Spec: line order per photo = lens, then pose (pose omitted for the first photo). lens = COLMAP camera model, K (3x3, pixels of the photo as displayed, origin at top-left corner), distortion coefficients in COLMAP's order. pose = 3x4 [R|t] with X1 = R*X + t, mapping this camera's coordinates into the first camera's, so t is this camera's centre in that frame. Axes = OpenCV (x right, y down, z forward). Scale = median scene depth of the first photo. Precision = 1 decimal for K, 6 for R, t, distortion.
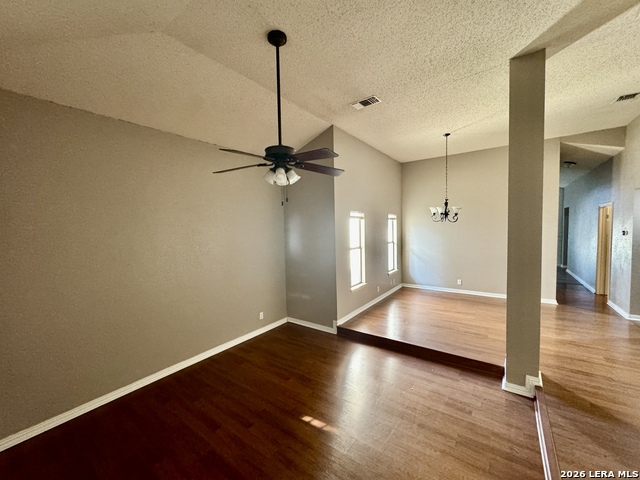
lens RADIAL K [[257.4, 0, 320.0], [0, 257.4, 240.0], [0, 0, 1]] dist [-0.006596, 0.000305]
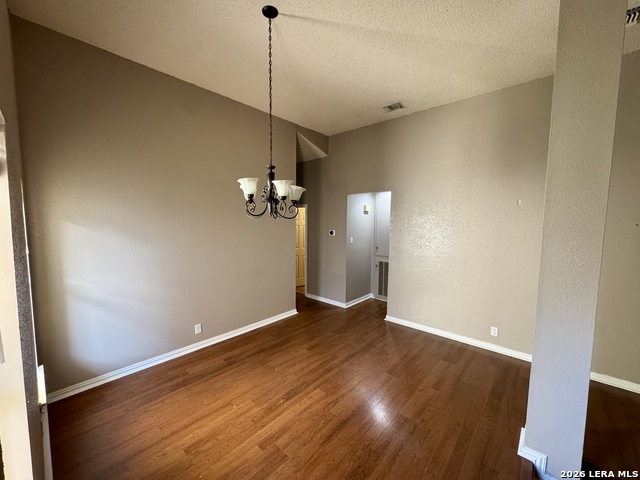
lens RADIAL K [[257.4, 0, 320.0], [0, 257.4, 240.0], [0, 0, 1]] dist [-0.006596, 0.000305]
pose [[0.101327, -0.060148, 0.993033, 0.061756], [0.031433, 0.997866, 0.057233, -0.059046], [-0.994357, 0.025415, 0.103001, 0.943163]]
